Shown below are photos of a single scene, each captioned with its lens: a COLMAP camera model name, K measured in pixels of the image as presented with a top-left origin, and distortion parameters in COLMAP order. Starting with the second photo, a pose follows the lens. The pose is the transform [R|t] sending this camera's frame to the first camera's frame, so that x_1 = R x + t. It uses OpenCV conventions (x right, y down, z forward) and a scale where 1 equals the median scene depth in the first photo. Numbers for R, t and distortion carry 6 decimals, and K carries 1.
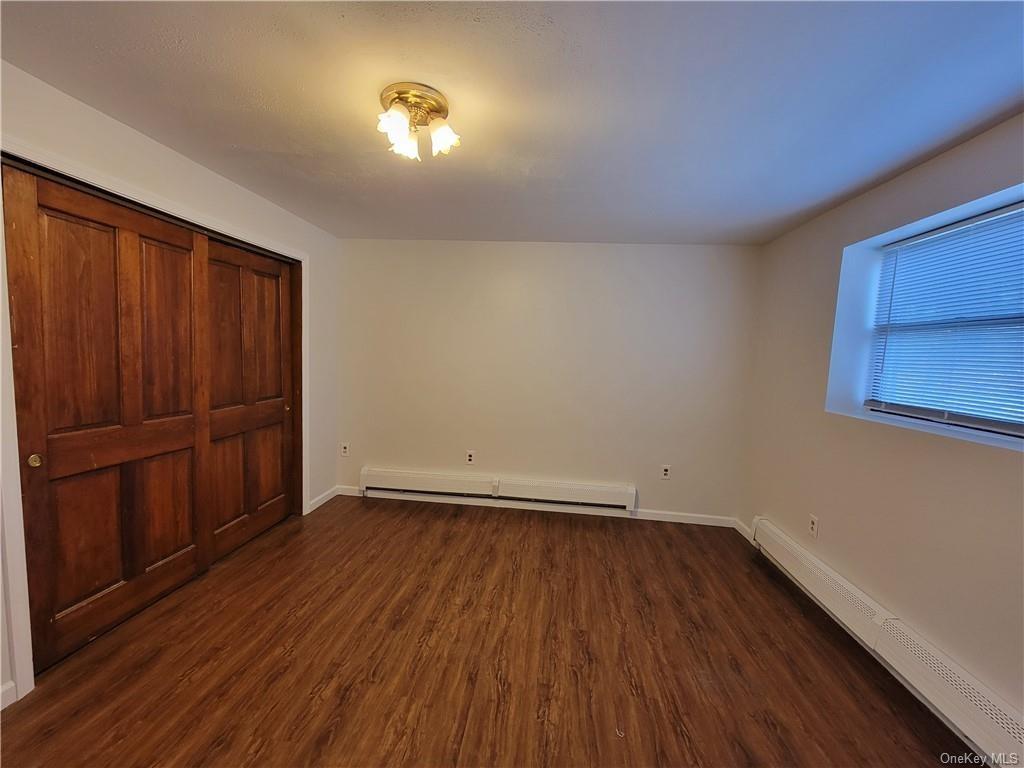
lens RADIAL K [[417.6, 0, 507.5], [0, 417.6, 390.4], [0, 0, 1]] dist [-0.000803, 0.000184]
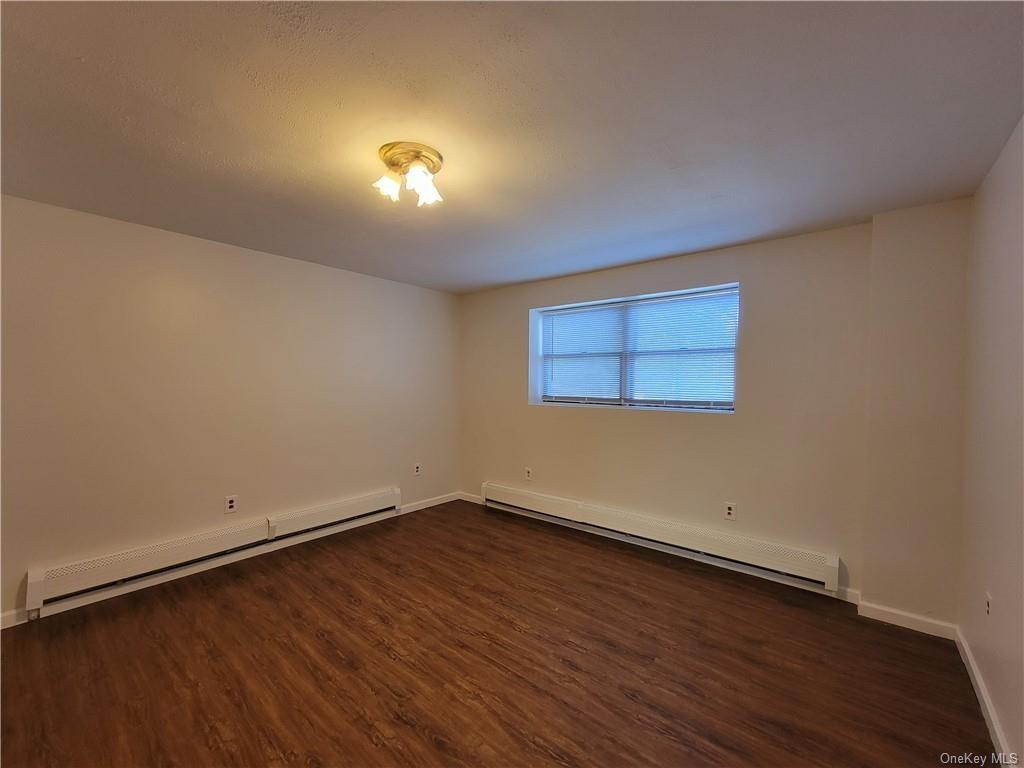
lens RADIAL K [[417.6, 0, 507.5], [0, 417.6, 390.4], [0, 0, 1]] dist [-0.000803, 0.000184]
pose [[0.554009, -0.054893, 0.830699, -0.711439], [0.090551, 0.995877, 0.005418, -0.024180], [-0.827571, 0.072219, 0.556696, 0.129264]]
